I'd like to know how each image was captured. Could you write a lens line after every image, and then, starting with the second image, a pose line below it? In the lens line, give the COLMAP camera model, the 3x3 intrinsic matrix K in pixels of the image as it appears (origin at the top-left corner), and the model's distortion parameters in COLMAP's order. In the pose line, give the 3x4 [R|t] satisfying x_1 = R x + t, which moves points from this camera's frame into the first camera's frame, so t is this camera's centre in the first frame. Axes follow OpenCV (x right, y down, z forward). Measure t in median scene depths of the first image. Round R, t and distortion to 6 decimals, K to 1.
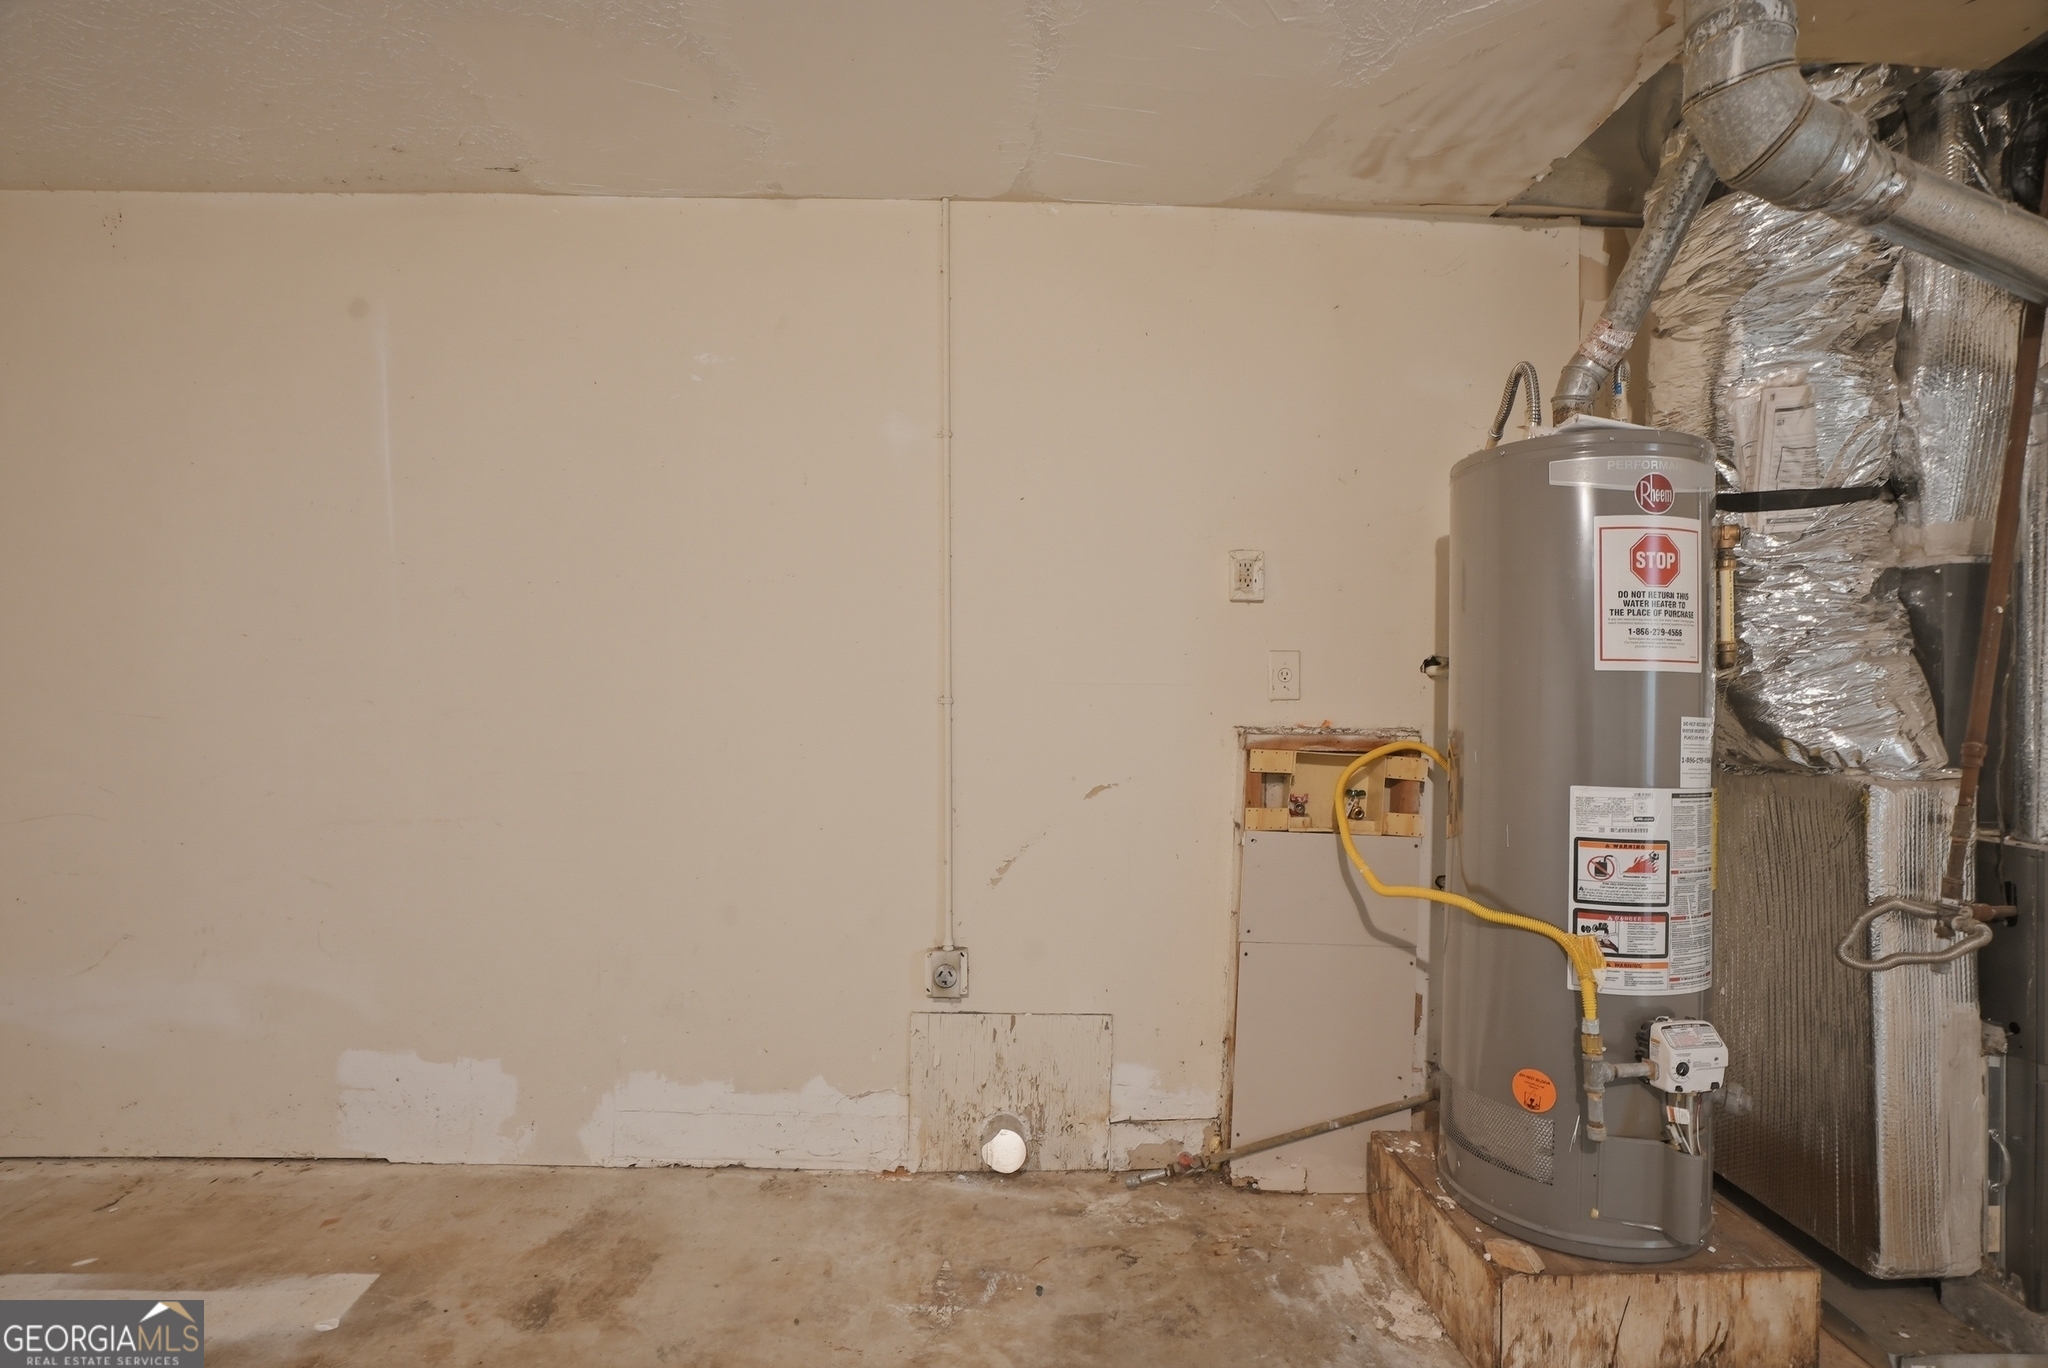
lens RADIAL K [[969.0, 0, 1026.5], [0, 969.0, 688.5], [0, 0, 1]] dist [-0.059408, 0.027360]
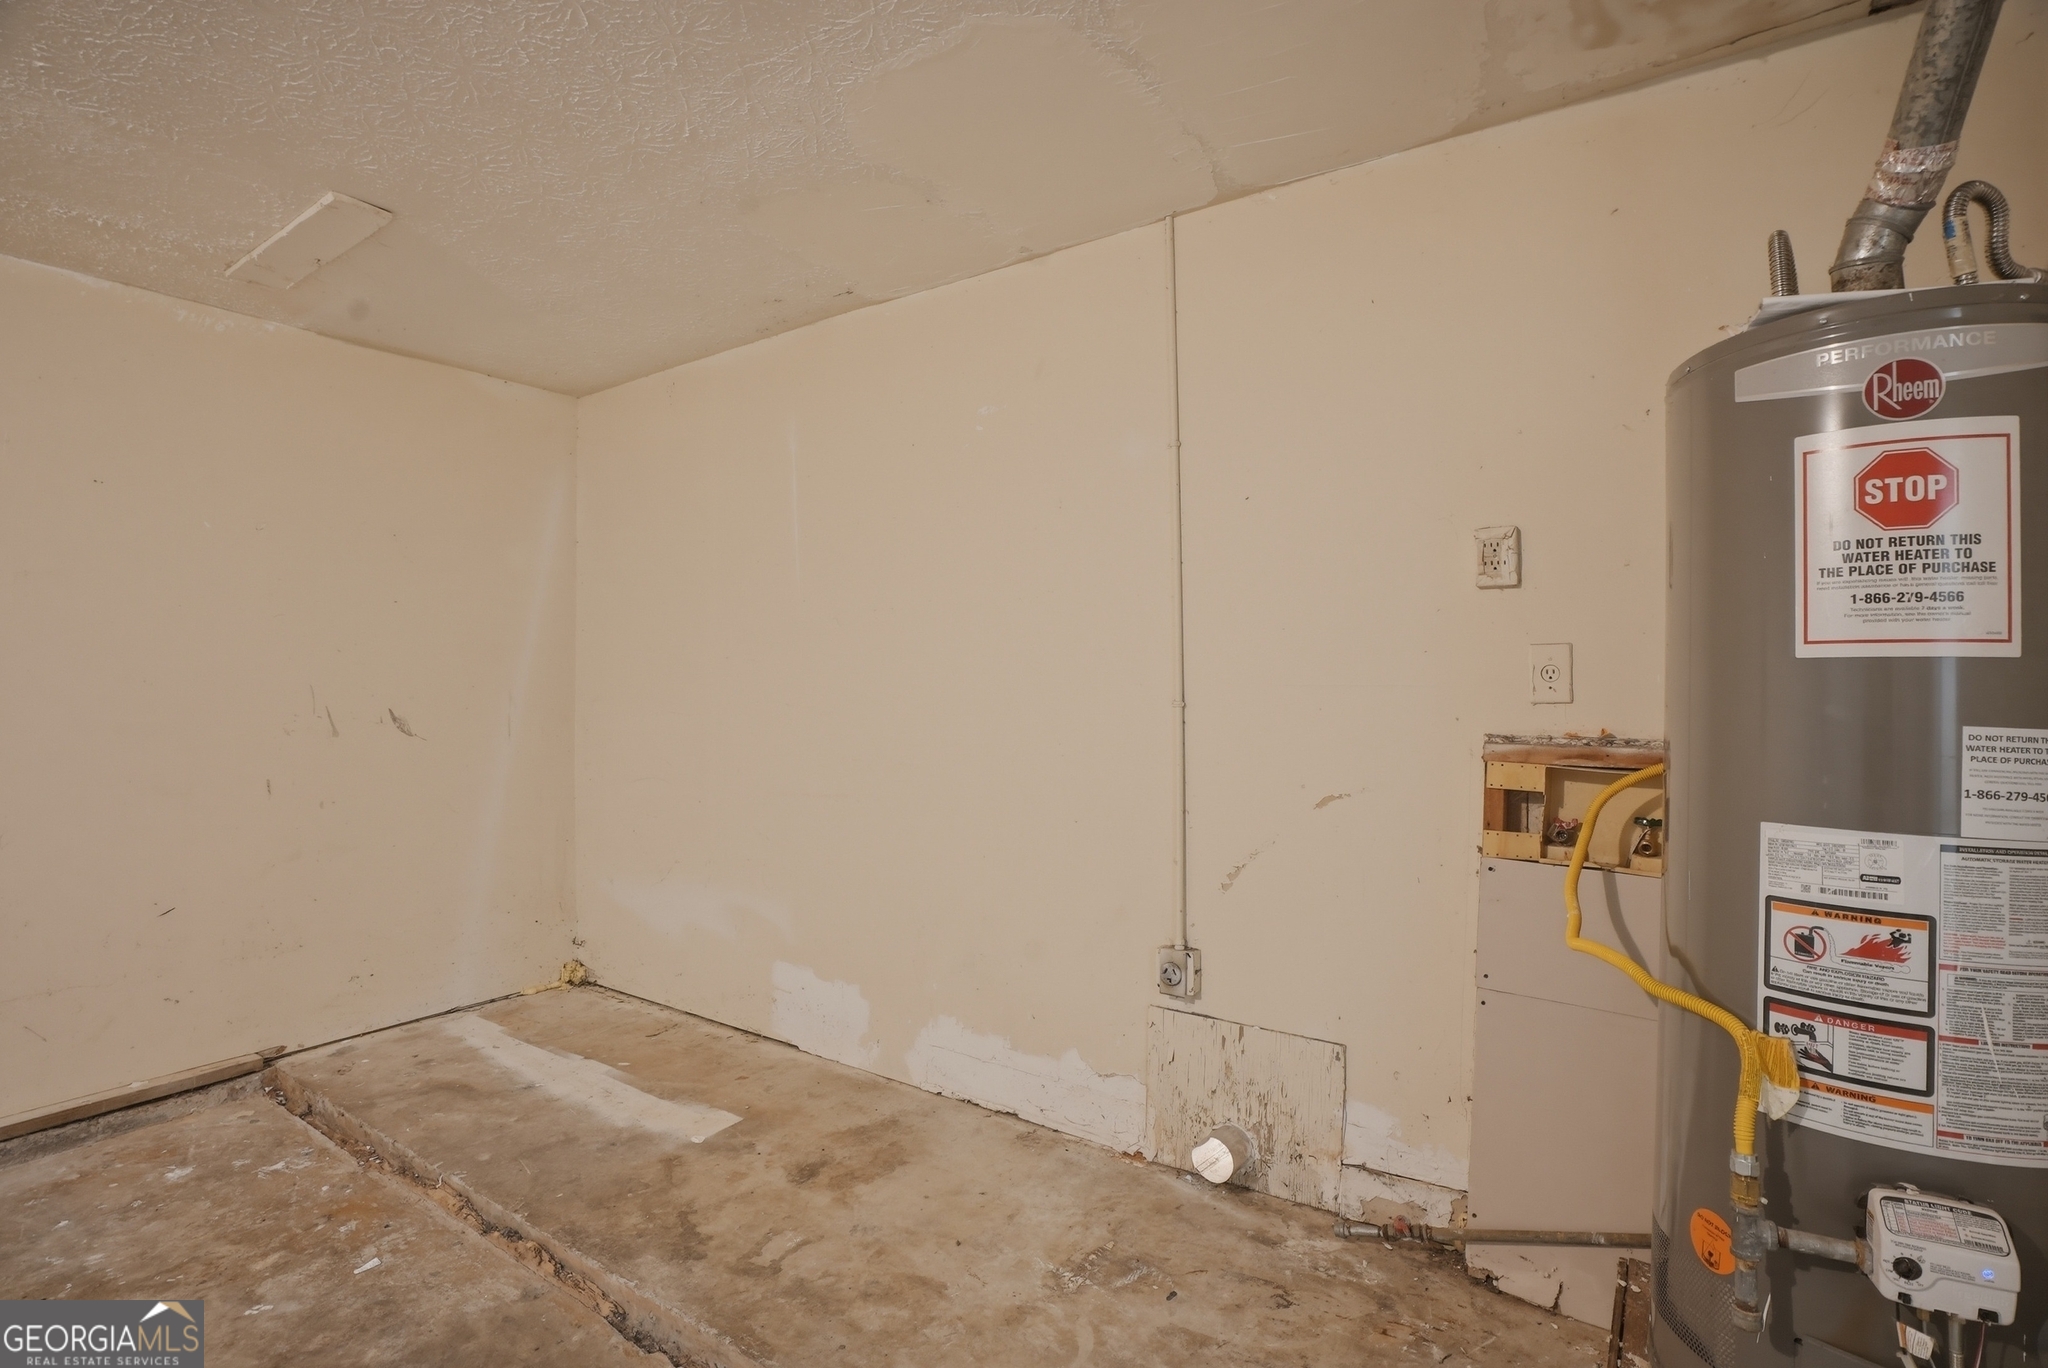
lens RADIAL K [[966.5, 0, 1024.0], [0, 966.5, 684.0], [0, 0, 1]] dist [-0.045405, 0.016054]
pose [[0.810756, -0.012461, -0.585251, 0.434282], [0.004752, 0.999881, -0.014706, 0.005793], [0.585365, 0.009142, 0.810718, 0.087040]]
